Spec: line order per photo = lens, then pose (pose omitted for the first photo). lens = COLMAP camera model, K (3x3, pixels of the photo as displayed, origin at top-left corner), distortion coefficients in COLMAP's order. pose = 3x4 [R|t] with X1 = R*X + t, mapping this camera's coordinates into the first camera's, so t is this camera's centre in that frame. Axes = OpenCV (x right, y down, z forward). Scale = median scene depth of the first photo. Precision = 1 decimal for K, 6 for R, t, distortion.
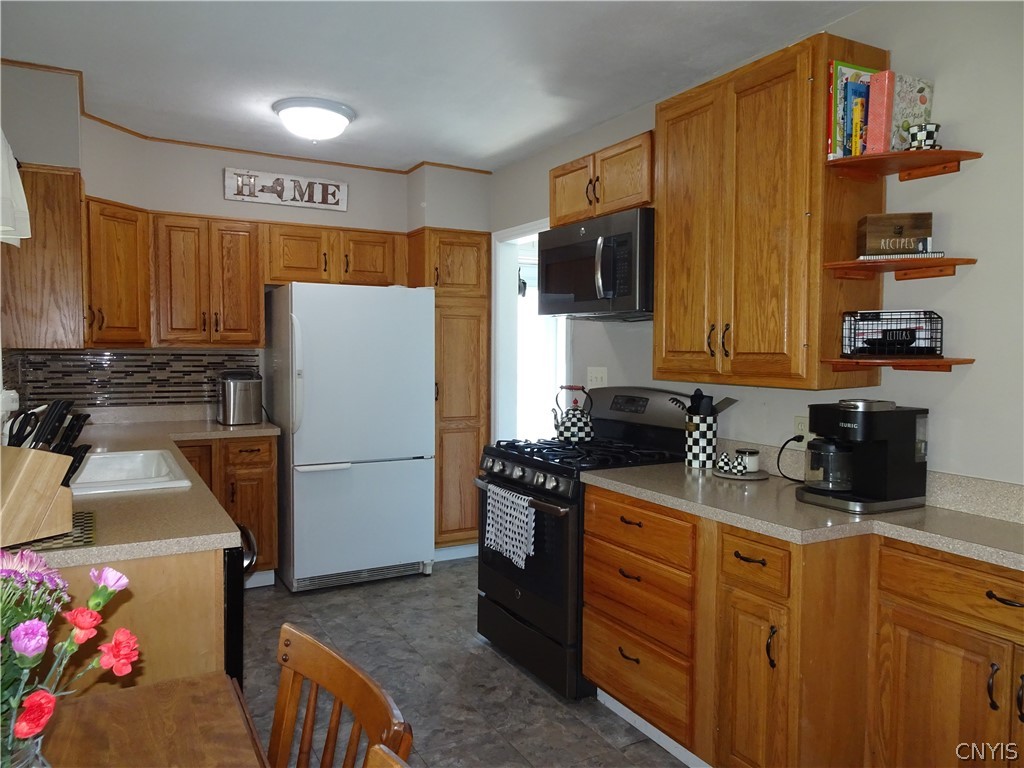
lens RADIAL K [[736.2, 0, 512.0], [0, 736.2, 384.0], [0, 0, 1]] dist [0.014553, 0.001688]
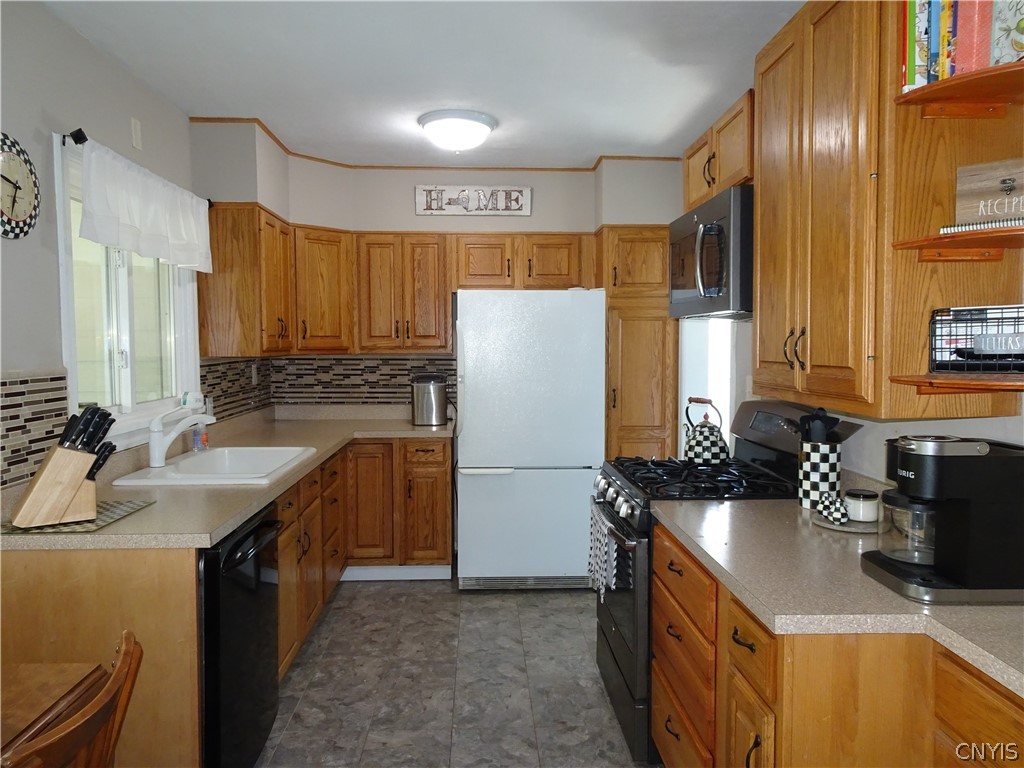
lens RADIAL K [[736.2, 0, 512.0], [0, 736.2, 384.0], [0, 0, 1]] dist [0.014553, 0.001688]
pose [[0.893589, 0.016606, -0.448578, 0.230709], [-0.015090, 0.999862, 0.006955, -0.014535], [0.448632, 0.000555, 0.893717, 0.109846]]
